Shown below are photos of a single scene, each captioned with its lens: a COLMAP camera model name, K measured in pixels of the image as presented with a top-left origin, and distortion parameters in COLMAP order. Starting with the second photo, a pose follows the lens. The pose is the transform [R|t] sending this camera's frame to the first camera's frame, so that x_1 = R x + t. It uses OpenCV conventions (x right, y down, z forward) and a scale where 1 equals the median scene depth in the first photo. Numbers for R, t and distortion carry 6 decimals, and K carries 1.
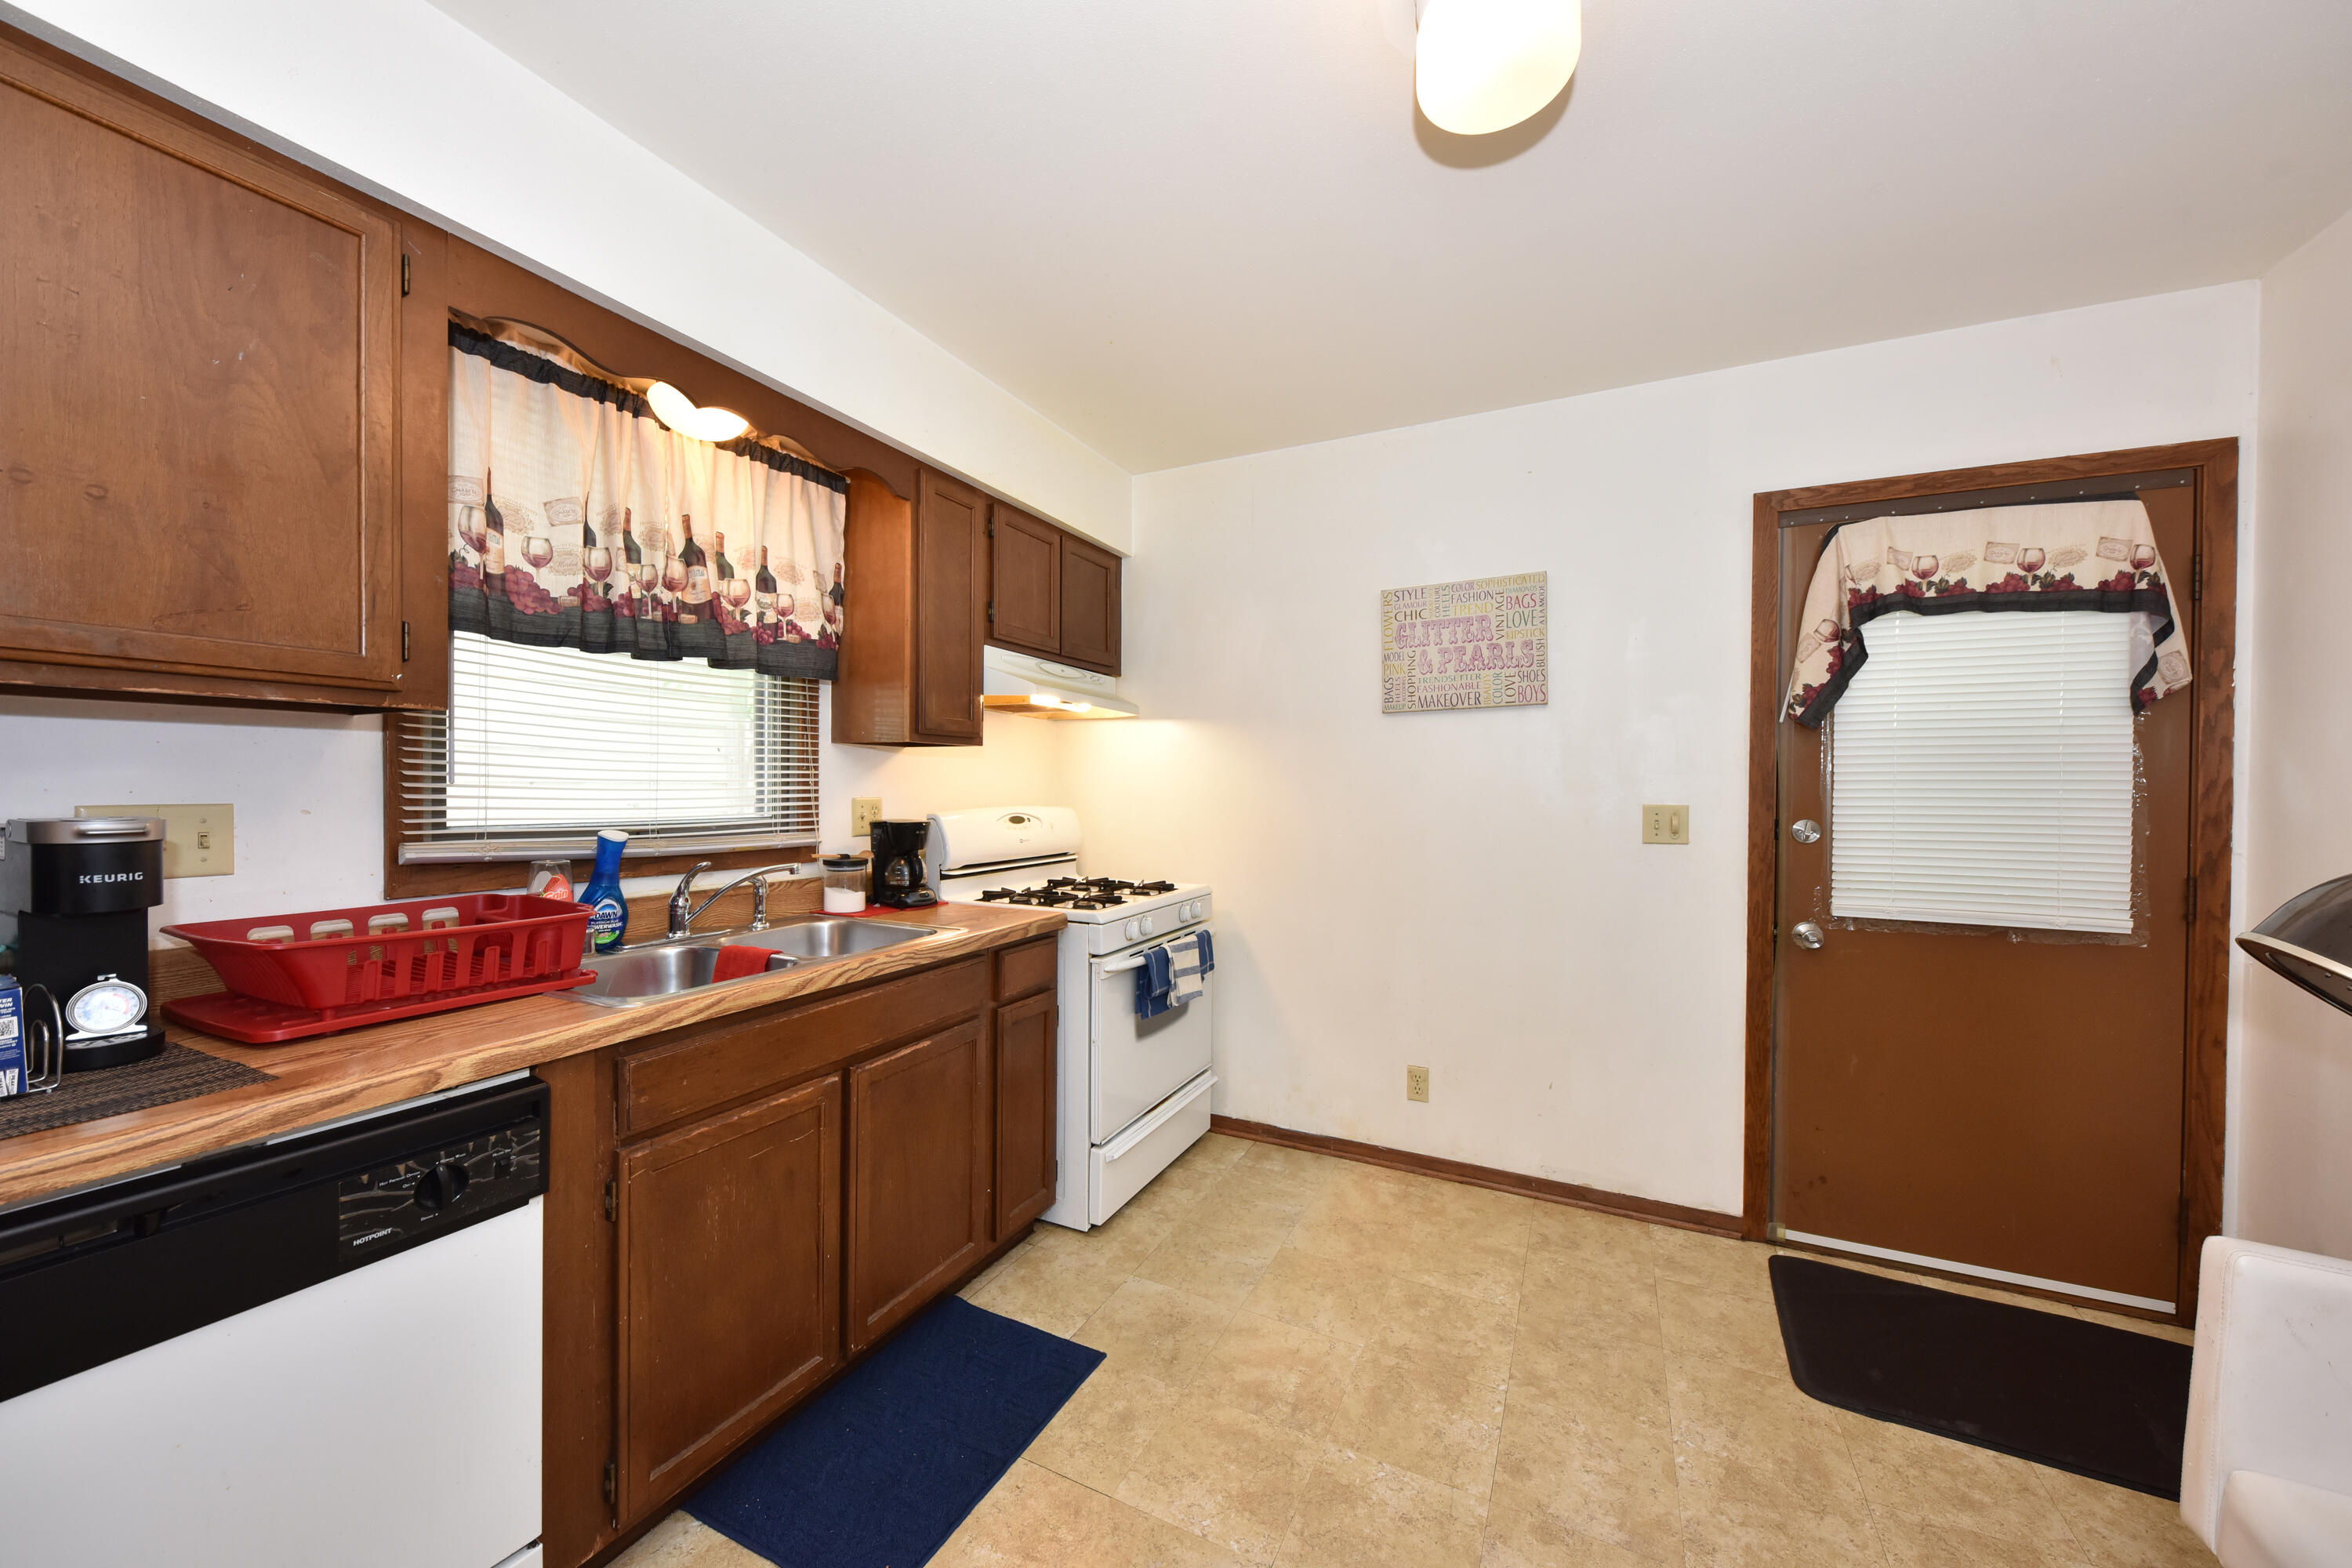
lens RADIAL K [[844.9, 0, 1176.8], [0, 844.9, 797.6], [0, 0, 1]] dist [0.006659, -0.004872]
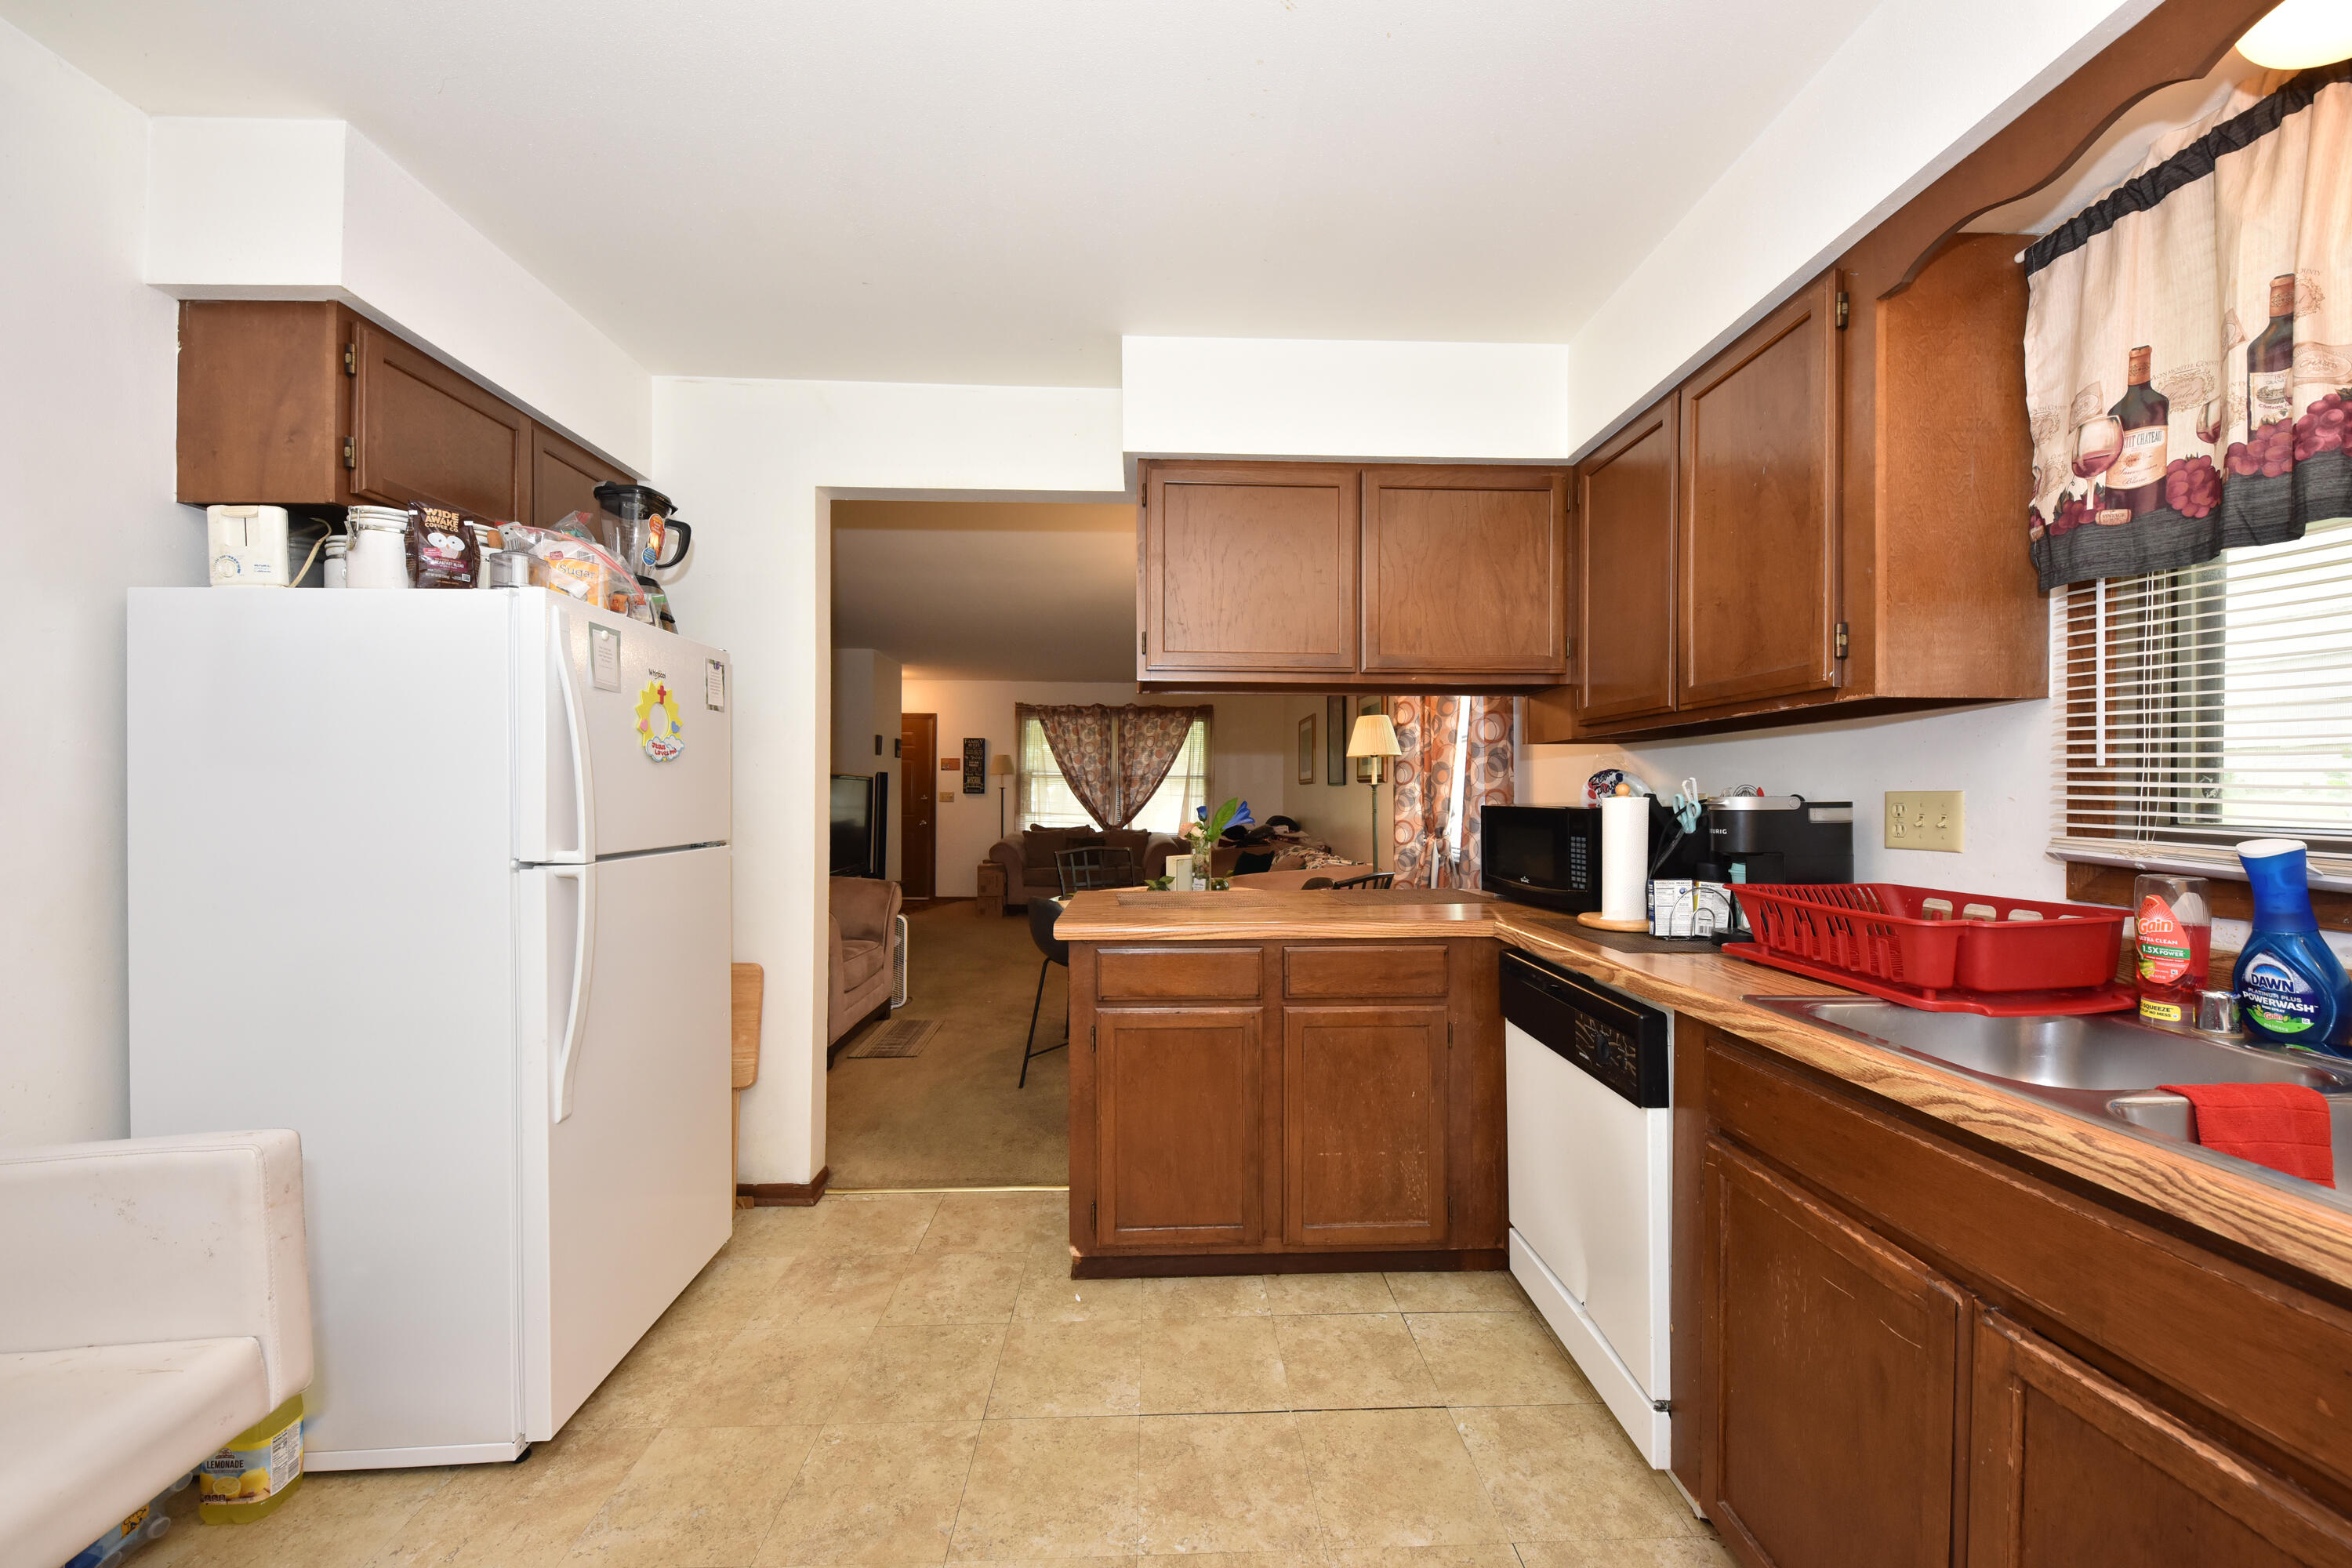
lens RADIAL K [[844.9, 0, 1180.6], [0, 844.9, 794.5], [0, 0, 1]] dist [0.006659, -0.004872]
pose [[-0.882188, -0.011194, -0.470764, 0.237456], [-0.016801, 0.999829, 0.007710, 0.014337], [0.470597, 0.014710, -0.882225, 1.020653]]
